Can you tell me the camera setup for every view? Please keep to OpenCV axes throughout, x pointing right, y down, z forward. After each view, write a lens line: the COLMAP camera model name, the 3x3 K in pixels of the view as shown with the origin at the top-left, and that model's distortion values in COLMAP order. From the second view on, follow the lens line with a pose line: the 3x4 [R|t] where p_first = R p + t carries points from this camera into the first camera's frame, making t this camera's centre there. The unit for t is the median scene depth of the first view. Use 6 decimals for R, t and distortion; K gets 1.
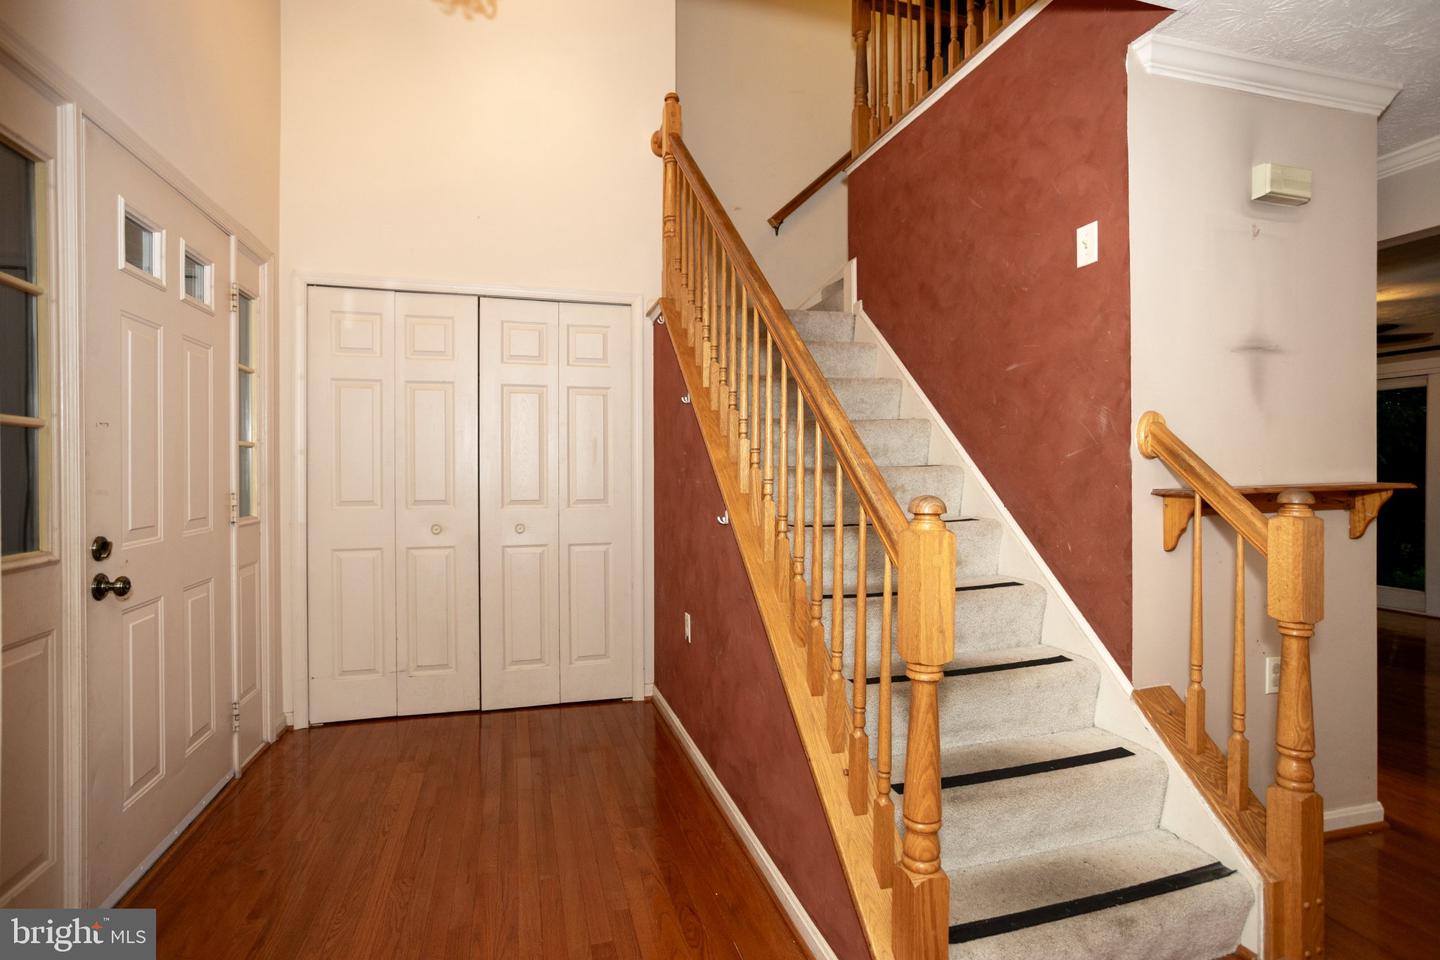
lens RADIAL K [[691.4, 0, 720.0], [0, 691.4, 480.0], [0, 0, 1]] dist [-0.057832, 0.035515]
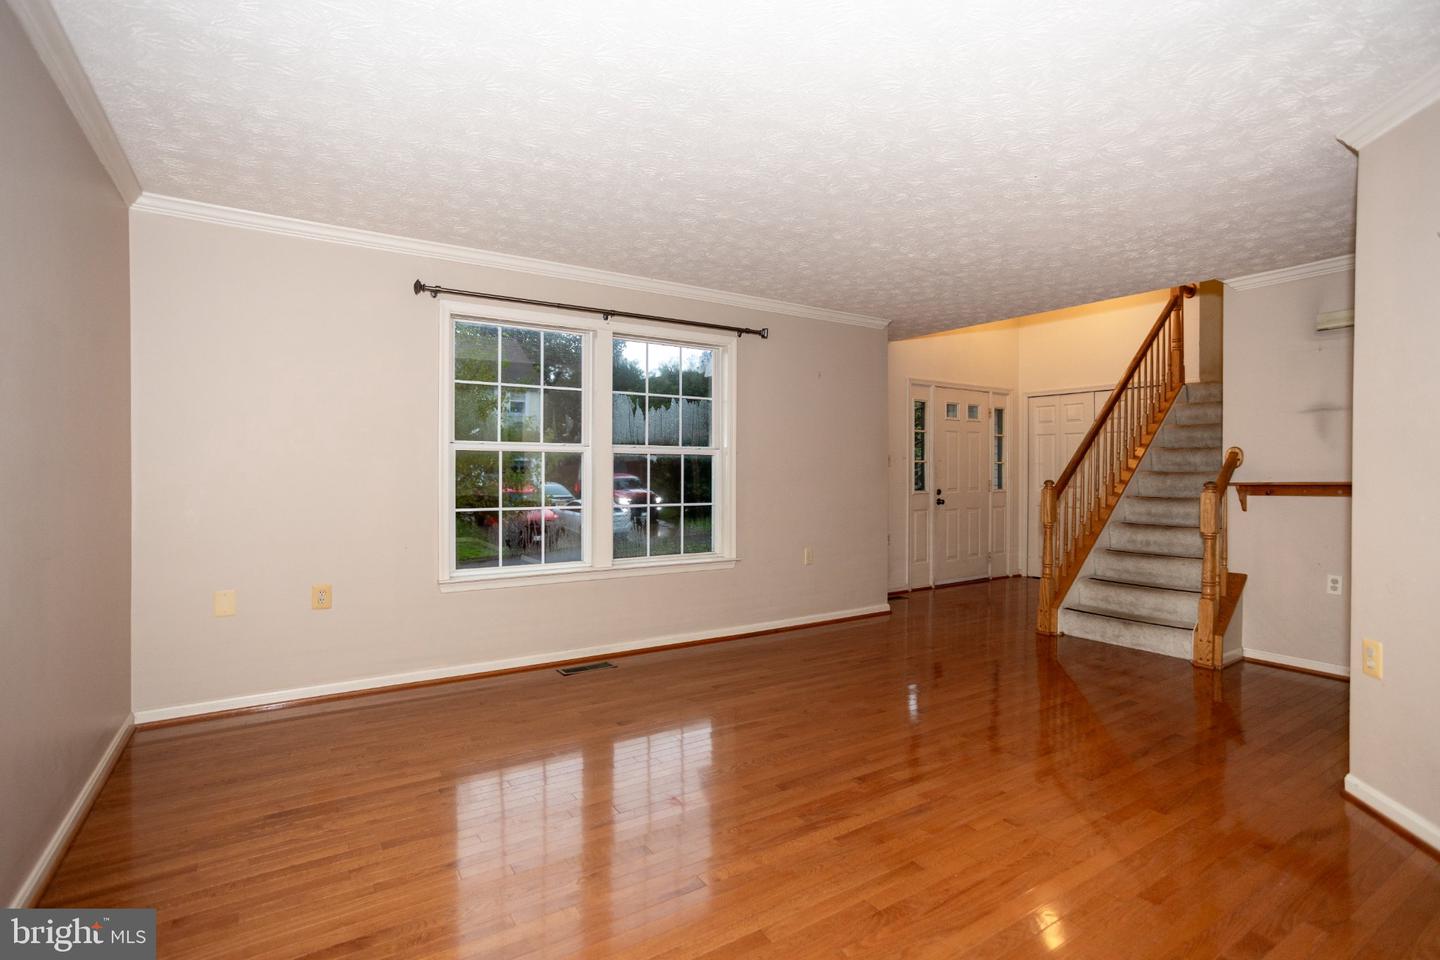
lens RADIAL K [[691.4, 0, 720.0], [0, 691.4, 480.0], [0, 0, 1]] dist [-0.057832, 0.035515]
pose [[0.281538, 0.012360, -0.959470, 1.406947], [-0.016391, 0.999833, 0.008070, 0.009626], [0.959410, 0.013455, 0.281694, -0.750842]]
